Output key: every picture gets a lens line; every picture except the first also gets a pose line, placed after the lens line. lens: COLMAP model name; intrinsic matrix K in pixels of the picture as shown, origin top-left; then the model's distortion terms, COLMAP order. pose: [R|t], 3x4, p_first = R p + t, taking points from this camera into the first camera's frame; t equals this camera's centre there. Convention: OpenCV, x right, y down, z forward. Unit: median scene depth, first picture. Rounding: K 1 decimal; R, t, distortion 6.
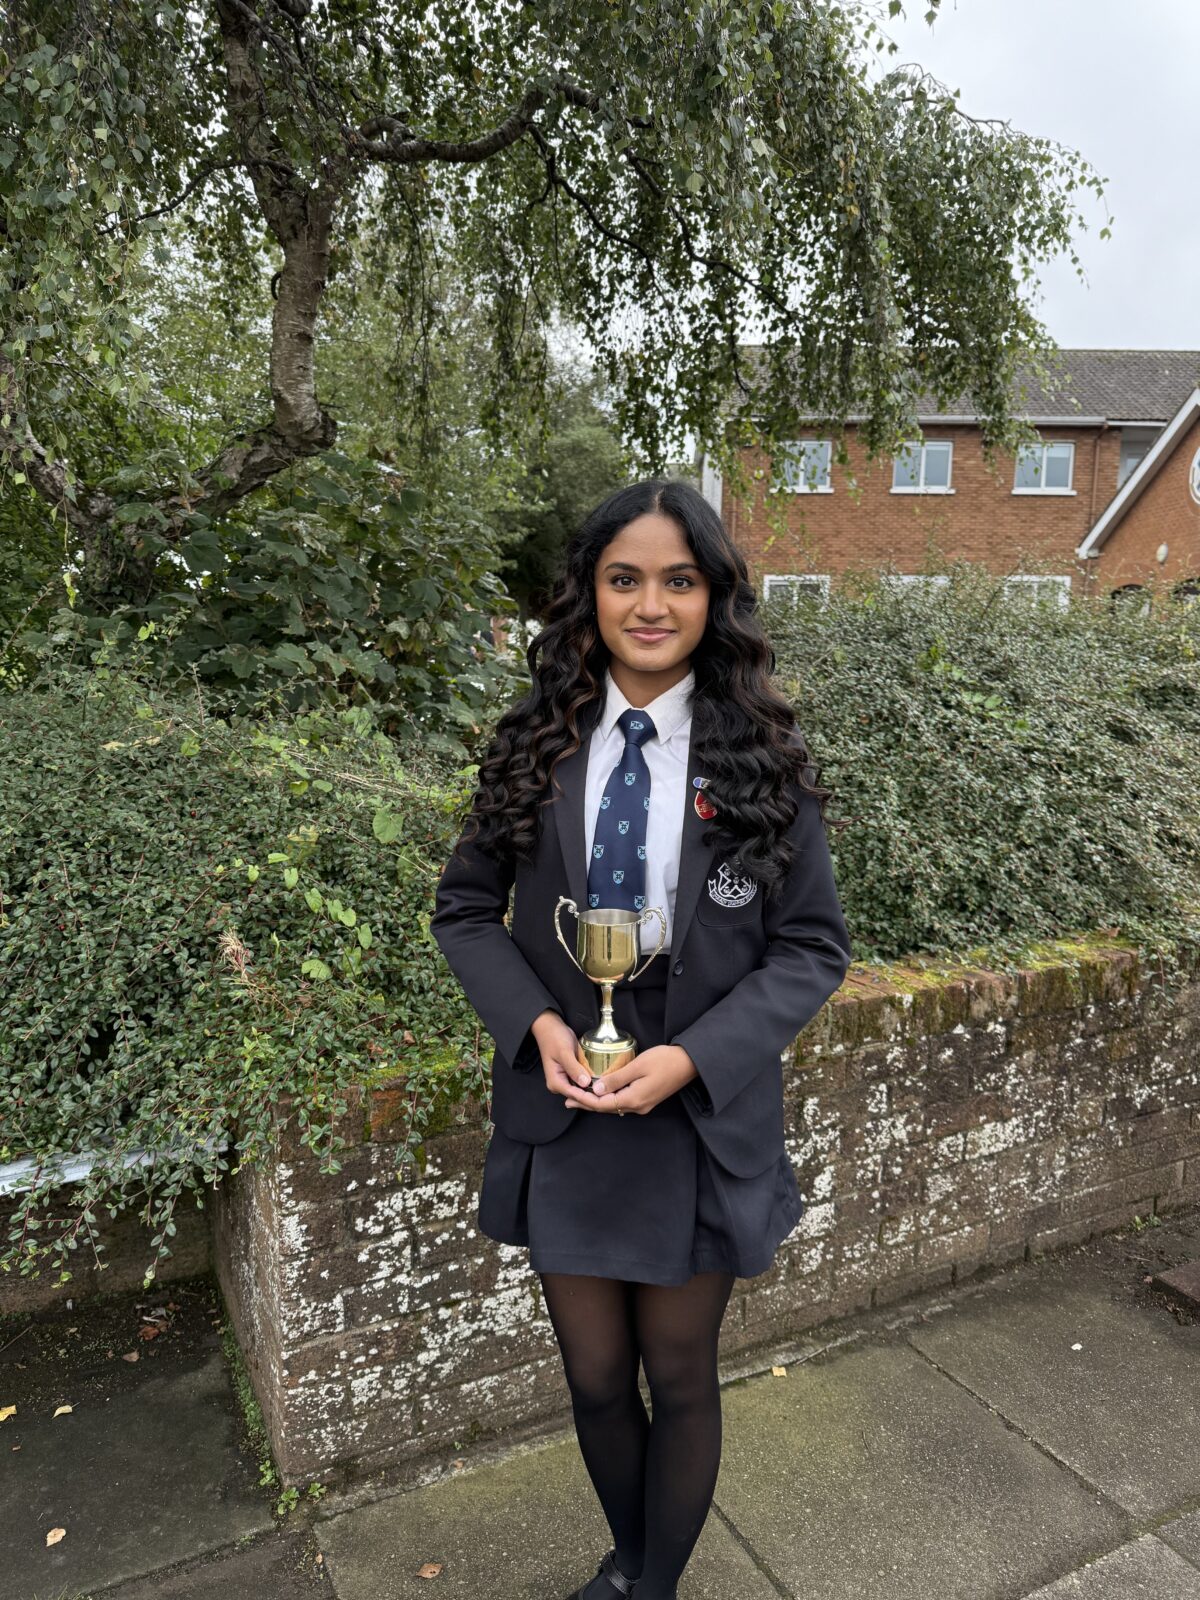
lens RADIAL K [[1122.4, 0, 592.7], [0, 1122.4, 797.7], [0, 0, 1]] dist [0.002531, -0.010660]
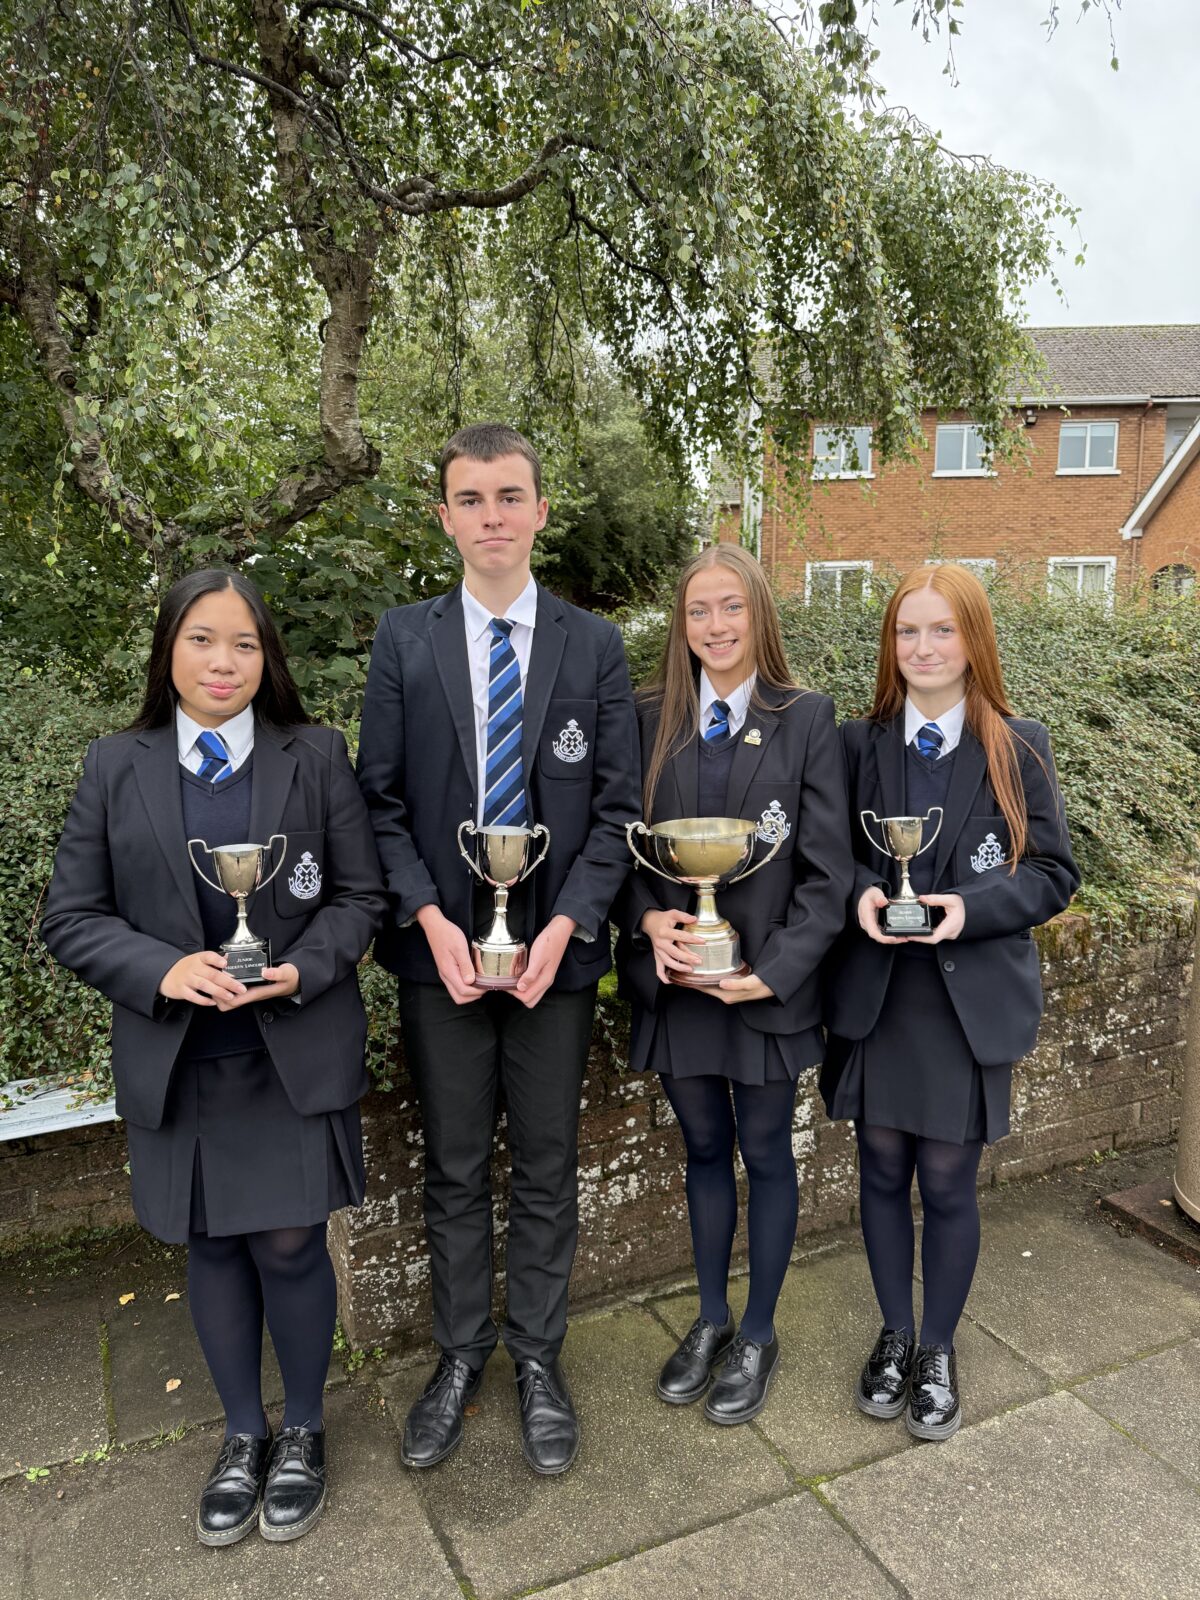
lens RADIAL K [[1115.2, 0, 598.1], [0, 1115.2, 803.2], [0, 0, 1]] dist [0.026159, -0.046986]
pose [[0.999041, -0.016644, -0.040493, 0.037023], [0.017211, 0.999758, 0.013676, 0.000012], [0.040255, -0.014360, 0.999086, -0.144275]]
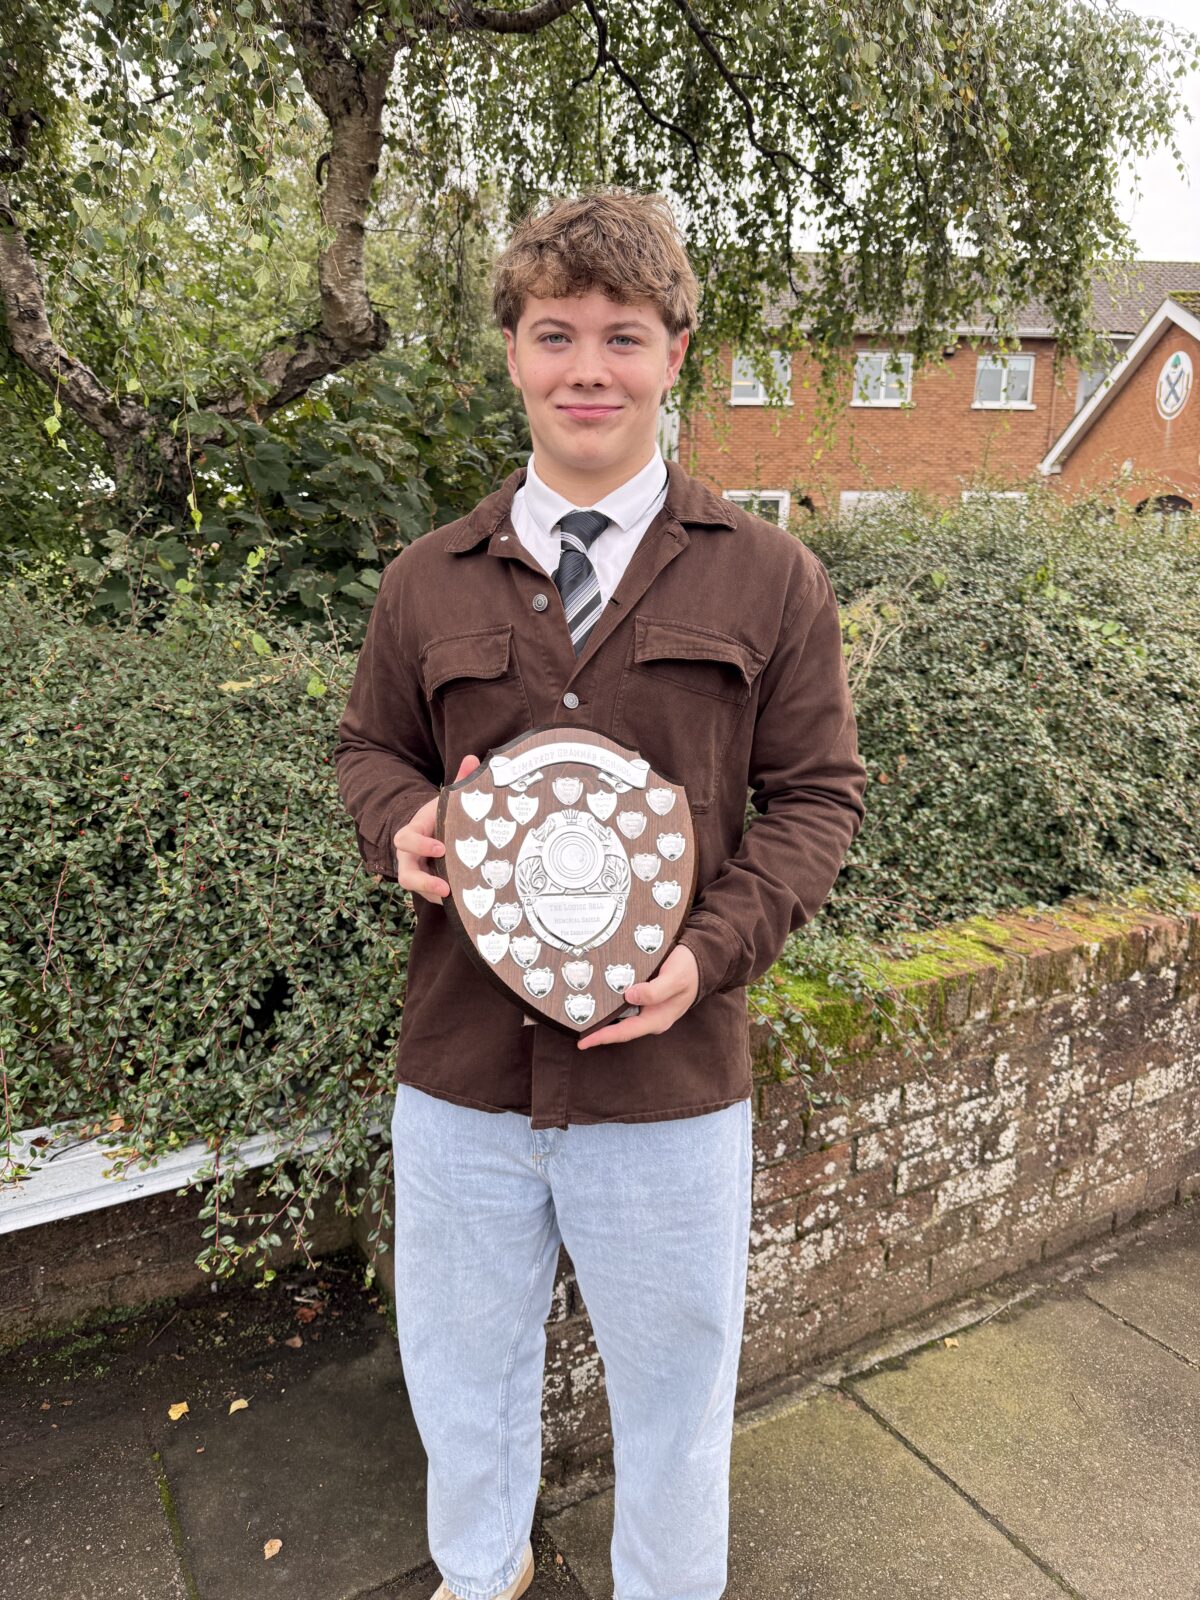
lens RADIAL K [[1127.1, 0, 586.5], [0, 1127.1, 797.7], [0, 0, 1]] dist [-0.004380, -0.006727]
pose [[0.998853, -0.011714, 0.046421, -0.165844], [0.008417, 0.997469, 0.070598, -0.015737], [-0.047130, -0.070127, 0.996424, 0.067279]]
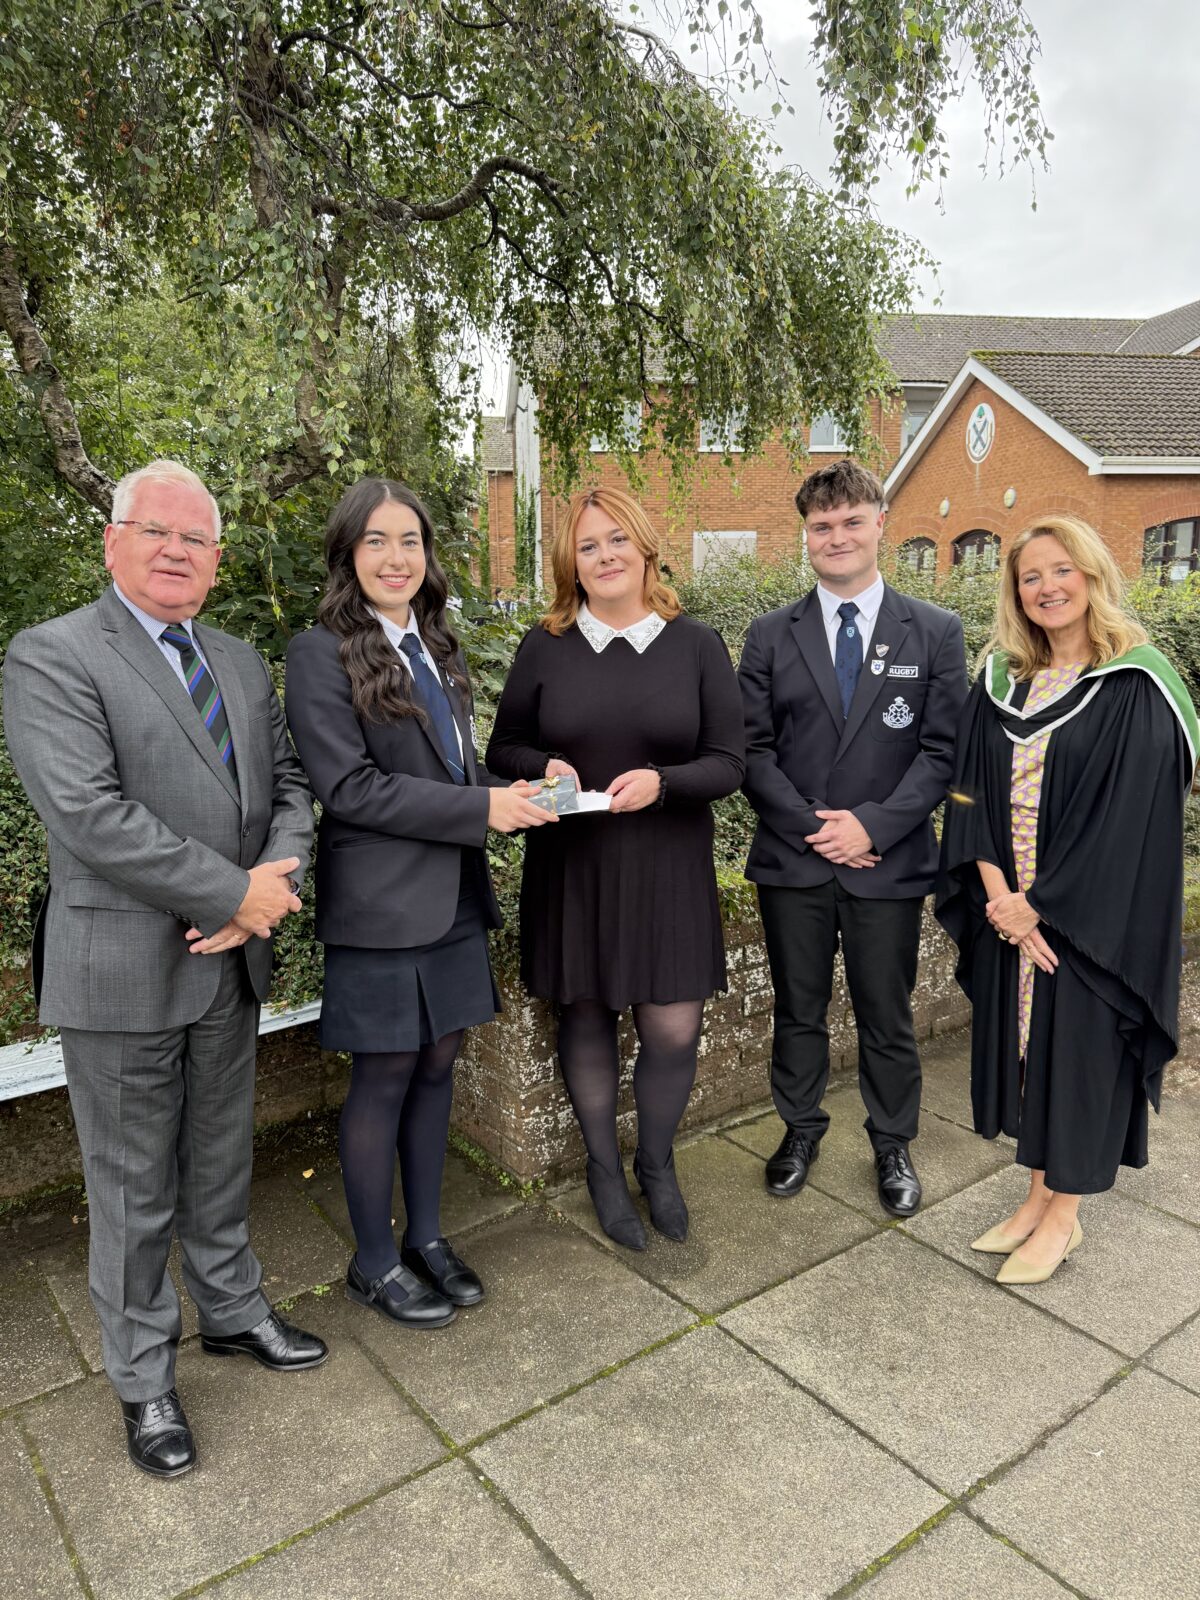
lens RADIAL K [[1114.9, 0, 593.3], [0, 1114.9, 796.6], [0, 0, 1]] dist [0.088471, -0.140359]
pose [[0.984517, -0.055211, 0.166365, -0.278572], [0.048511, 0.997850, 0.044077, 0.005689], [-0.168441, -0.035324, 0.985079, -0.377218]]
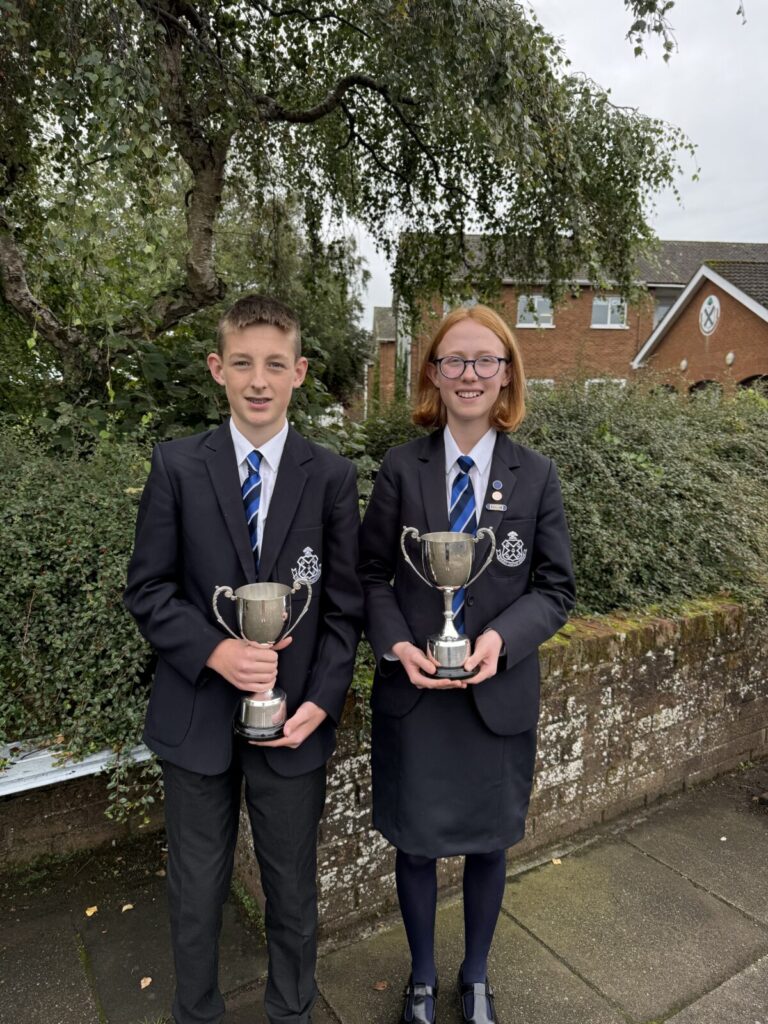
lens RADIAL K [[718.2, 0, 379.9], [0, 718.2, 515.4], [0, 0, 1]] dist [0.000833, -0.010239]
pose [[0.996868, -0.013497, 0.077927, -0.140230], [0.013969, 0.999887, -0.005519, 0.000341], [-0.077844, 0.006590, 0.996944, -0.035982]]
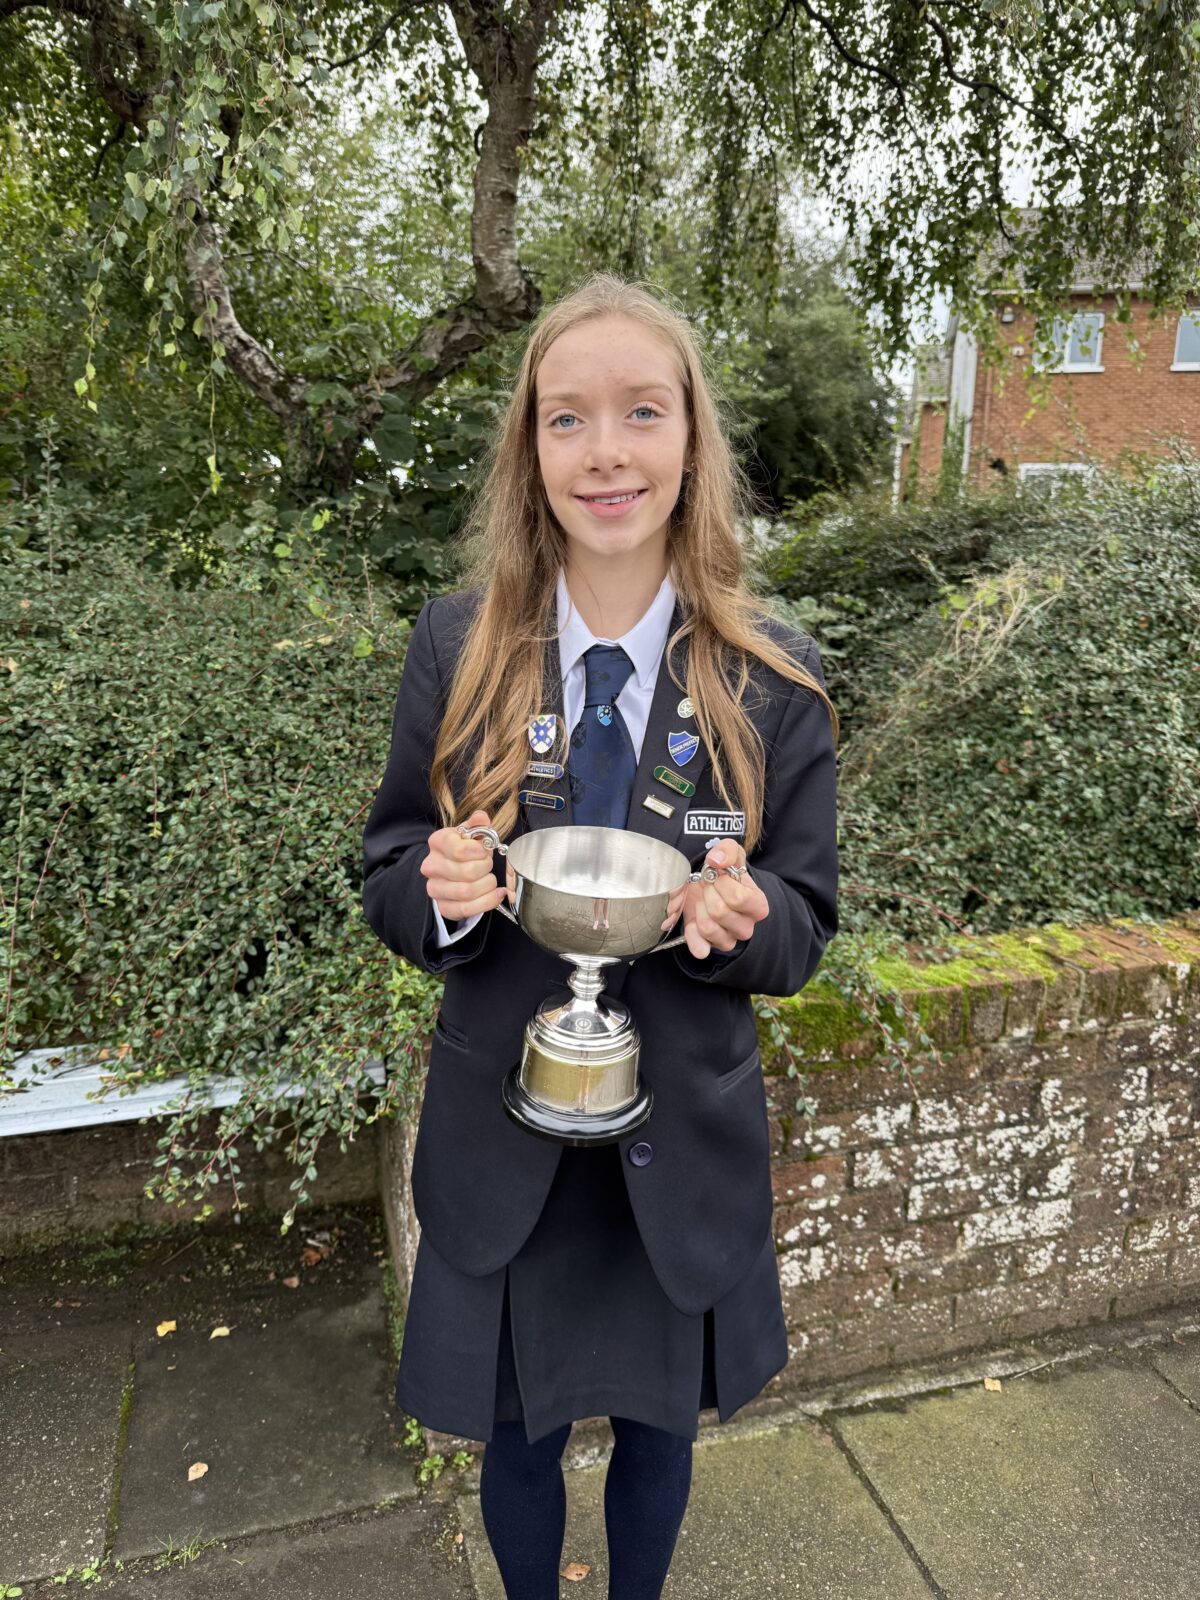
lens RADIAL K [[1127.7, 0, 600.0], [0, 1127.7, 800.0], [0, 0, 1]] dist [-0.008346, -0.001875]
pose [[0.981544, 0.039218, -0.187174, 0.011256], [-0.022956, 0.995832, 0.088273, -0.004831], [0.189856, -0.082347, 0.978353, 0.109859]]
